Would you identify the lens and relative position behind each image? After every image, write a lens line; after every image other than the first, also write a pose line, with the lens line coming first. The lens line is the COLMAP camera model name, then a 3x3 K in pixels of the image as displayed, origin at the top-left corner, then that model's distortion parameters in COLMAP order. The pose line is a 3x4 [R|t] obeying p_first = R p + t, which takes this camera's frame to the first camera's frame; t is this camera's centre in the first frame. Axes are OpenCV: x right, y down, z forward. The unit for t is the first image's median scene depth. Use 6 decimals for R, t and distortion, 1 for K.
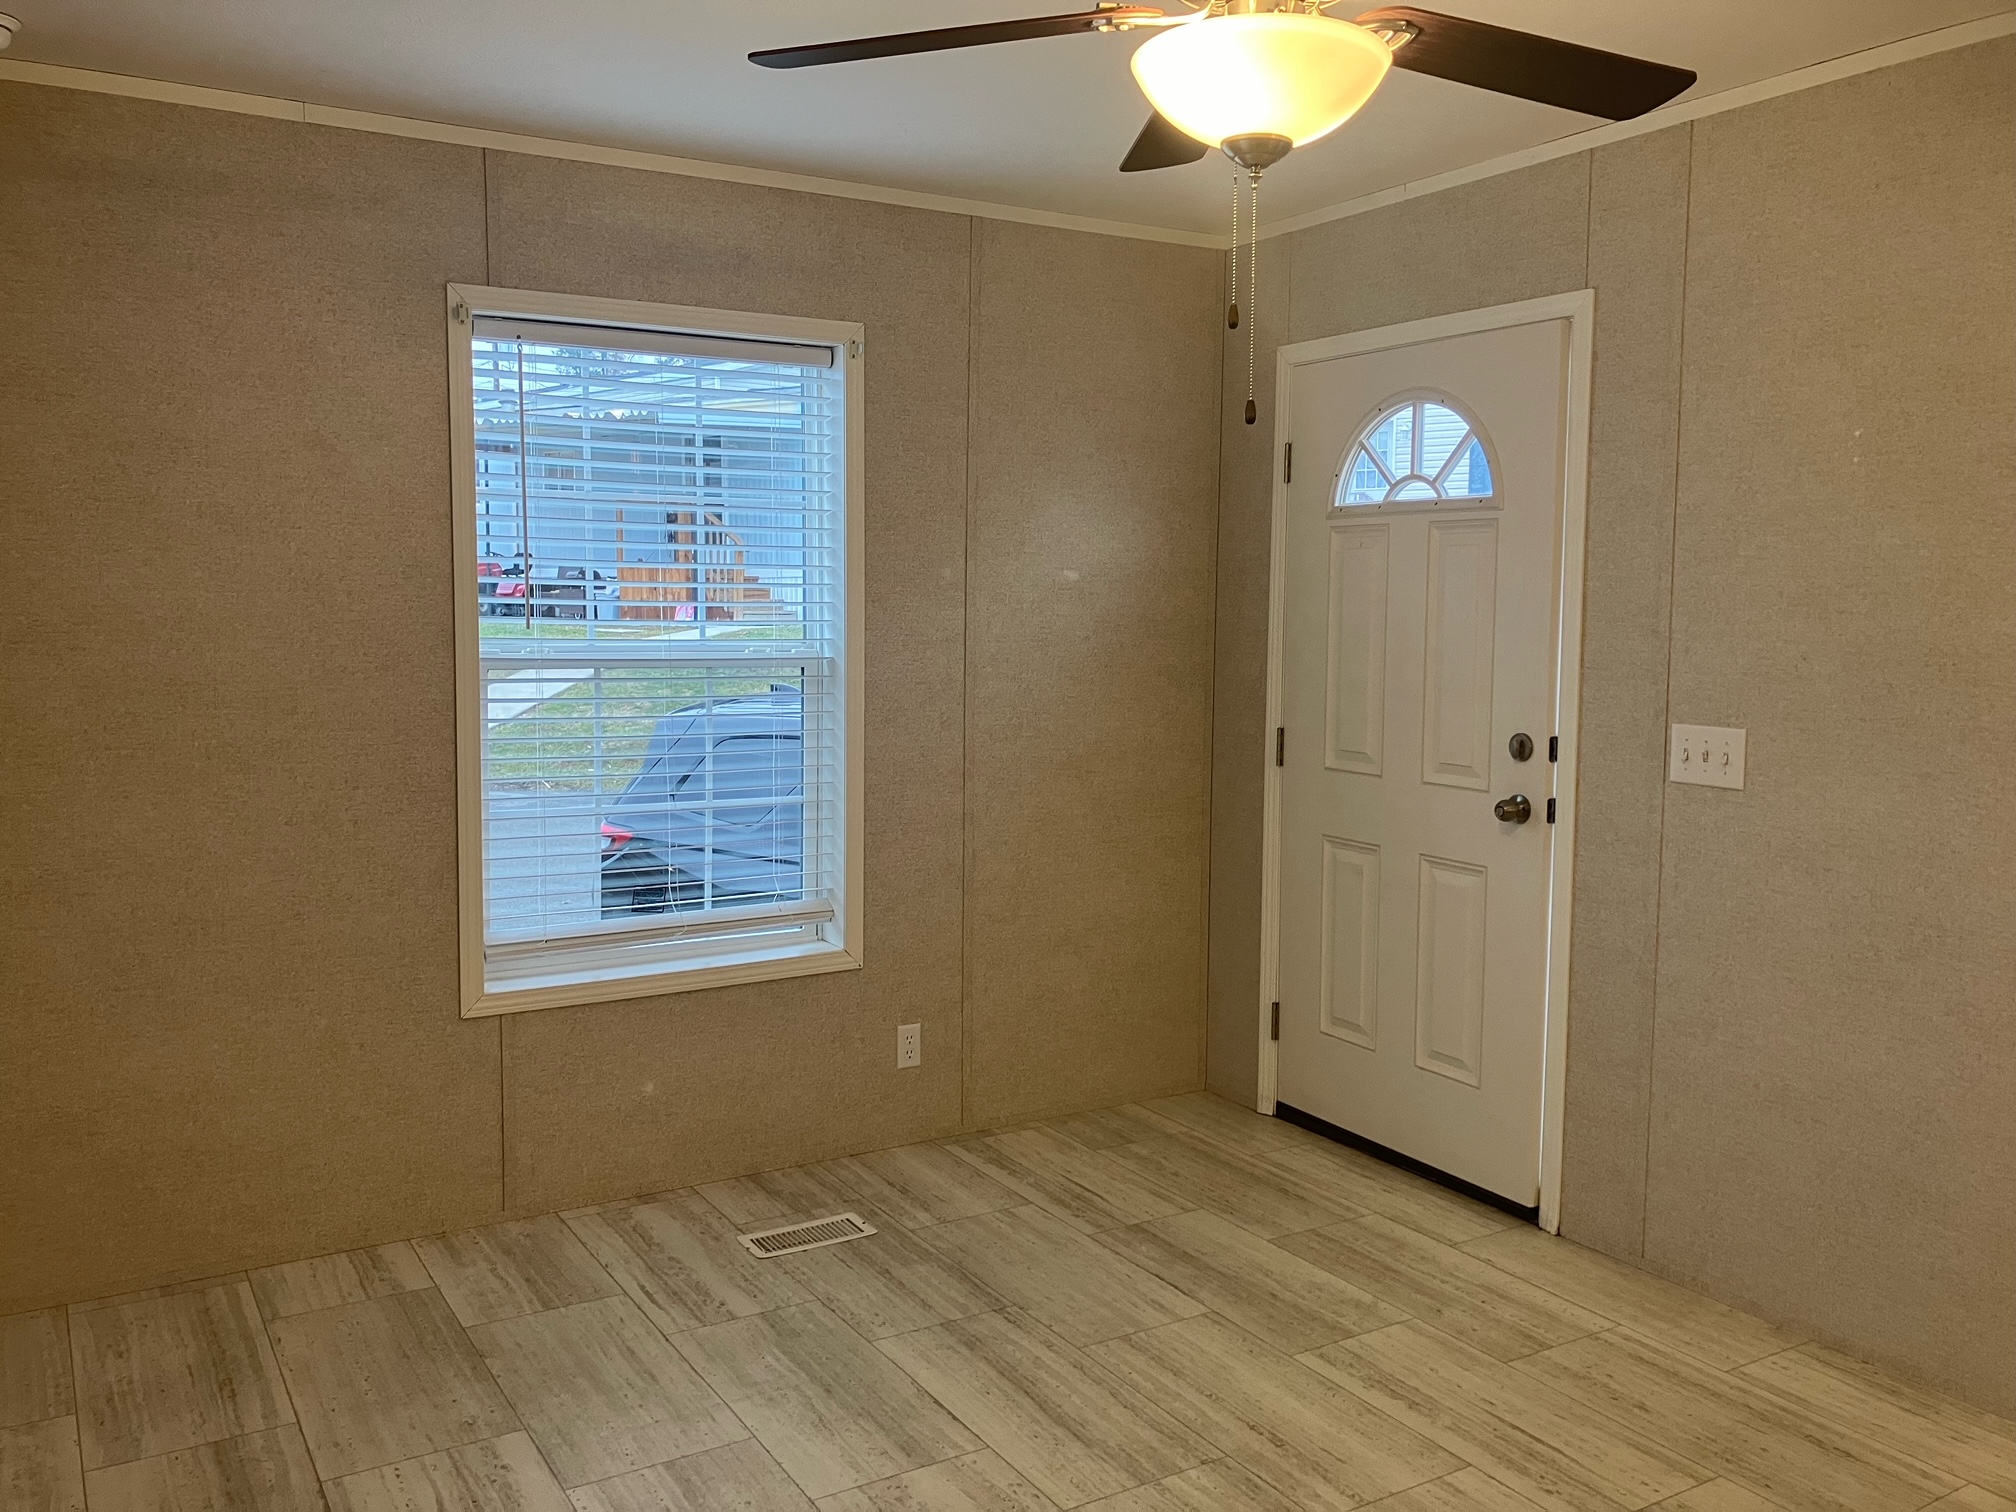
lens RADIAL K [[1687.8, 0, 994.1], [0, 1687.8, 742.7], [0, 0, 1]] dist [0.004667, 0.013354]
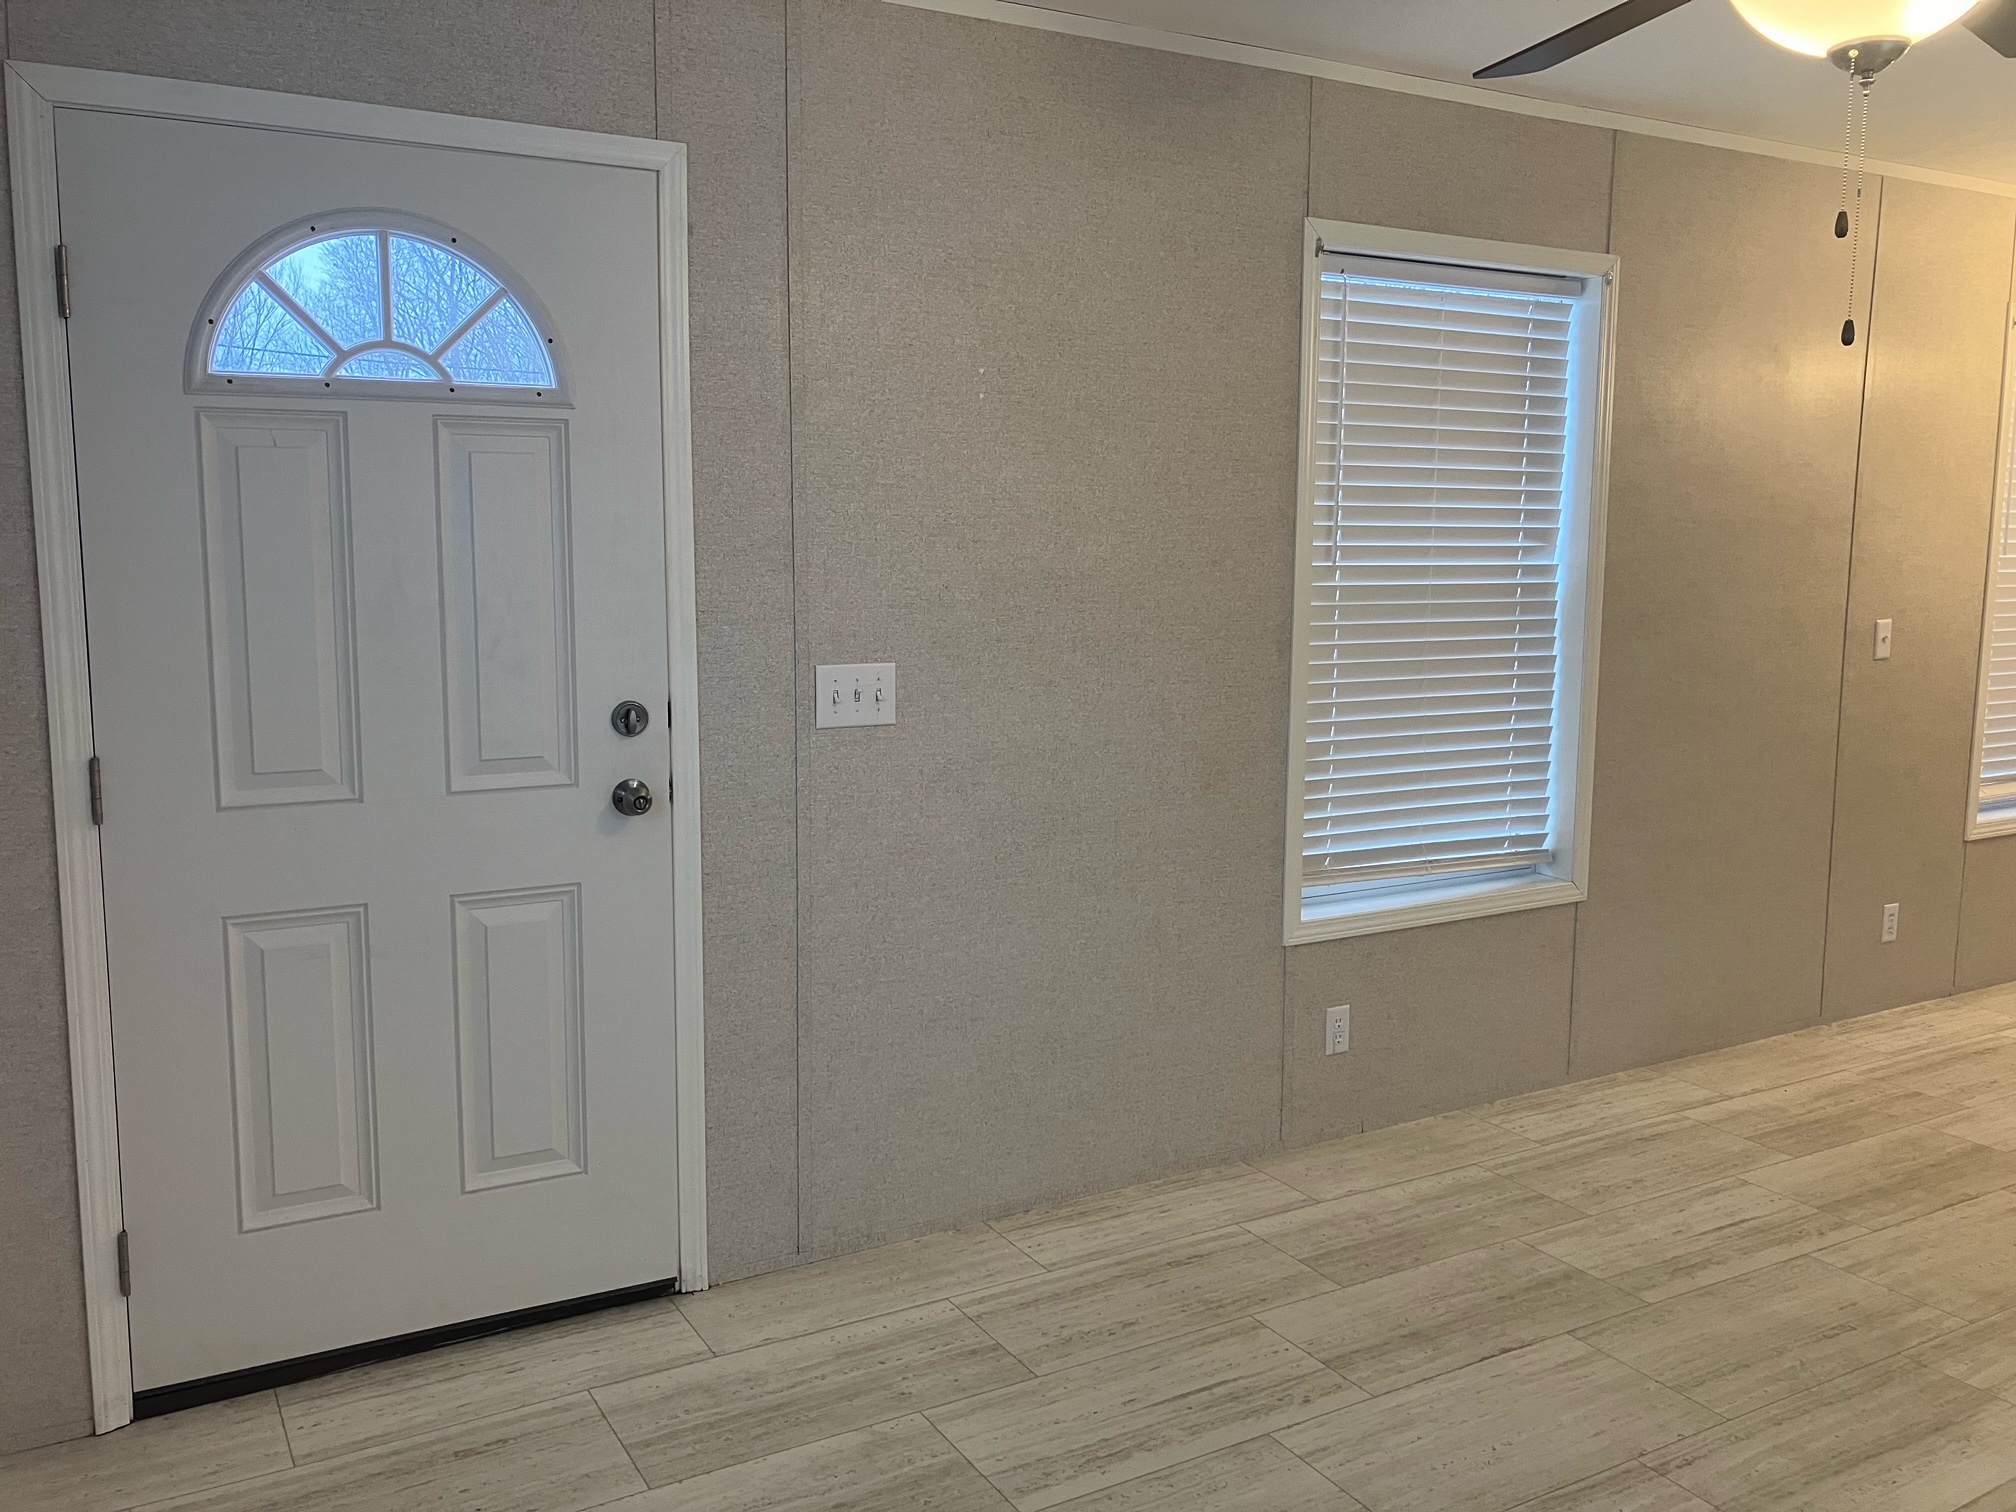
lens RADIAL K [[1633.9, 0, 1008.0], [0, 1633.9, 756.0], [0, 0, 1]] dist [0.040762, -0.065626]
pose [[0.016383, -0.125034, 0.992017, -0.660270], [0.094771, 0.987878, 0.122947, -0.085192], [-0.995364, 0.092000, 0.028033, 1.207773]]
